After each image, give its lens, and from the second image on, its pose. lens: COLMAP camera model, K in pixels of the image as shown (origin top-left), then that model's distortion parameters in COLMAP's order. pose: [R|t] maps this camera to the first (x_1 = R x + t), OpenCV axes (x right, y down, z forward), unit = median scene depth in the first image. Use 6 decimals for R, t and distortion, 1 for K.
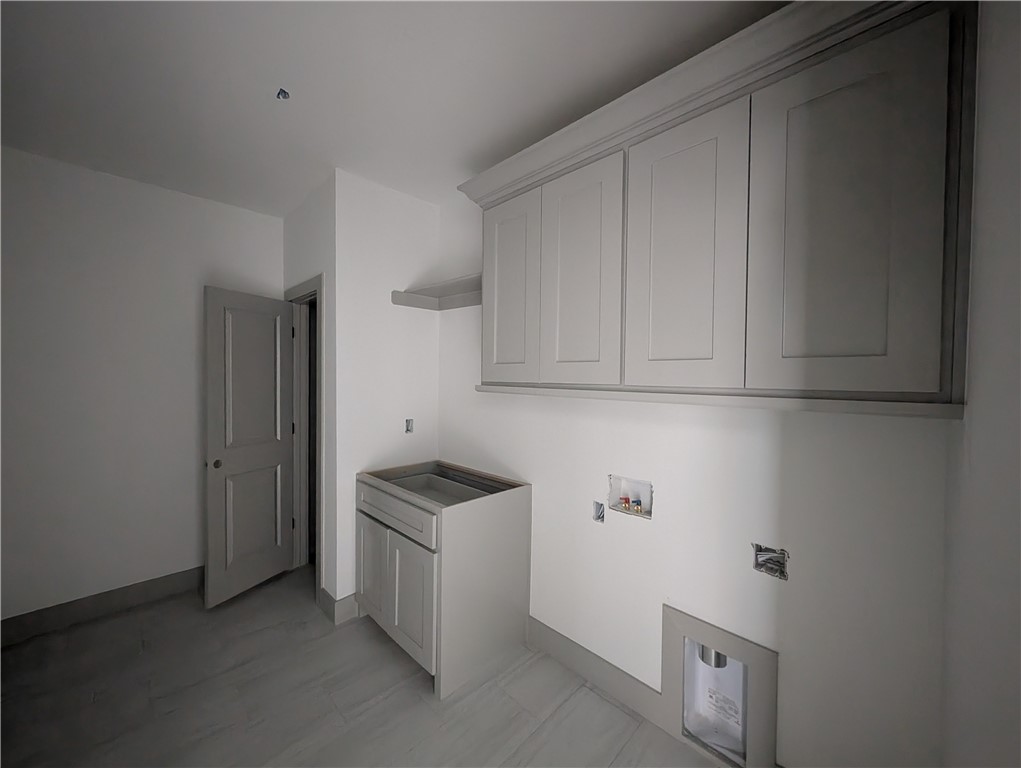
lens RADIAL K [[392.6, 0, 508.1], [0, 392.6, 382.6], [0, 0, 1]] dist [0.000845, -0.000010]
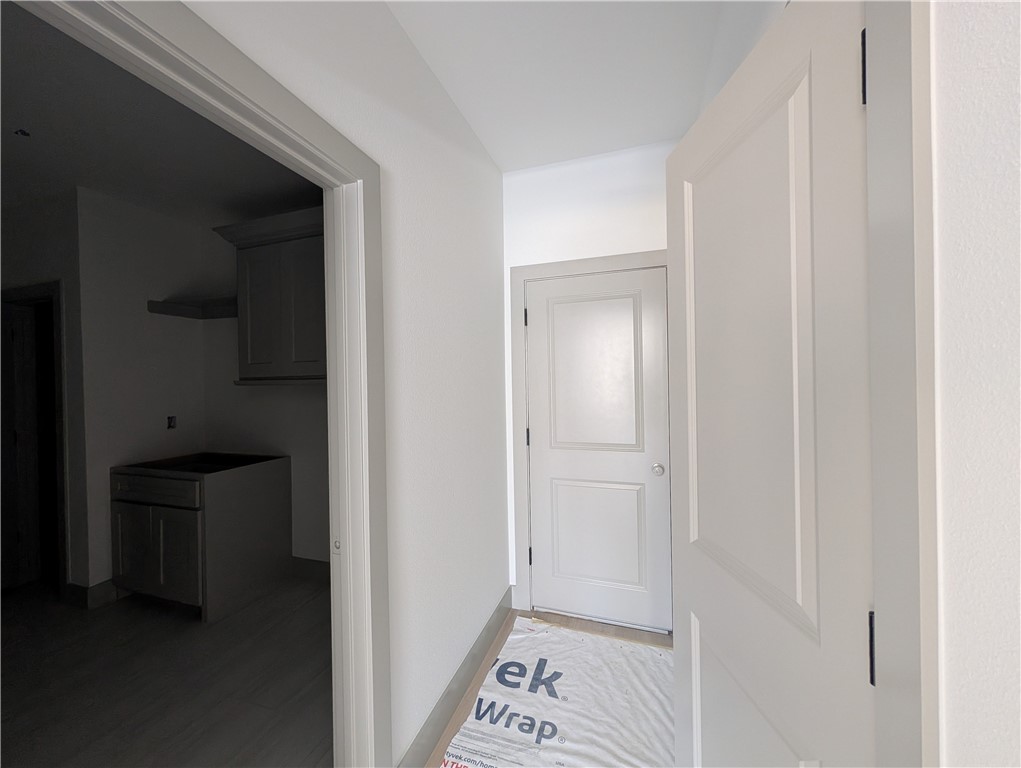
lens RADIAL K [[392.6, 0, 508.1], [0, 392.6, 382.6], [0, 0, 1]] dist [0.000845, -0.000010]
pose [[0.896237, -0.028349, 0.442669, 0.132977], [0.034924, 0.999367, -0.006707, 0.045796], [-0.442199, 0.021471, 0.896660, -0.496501]]
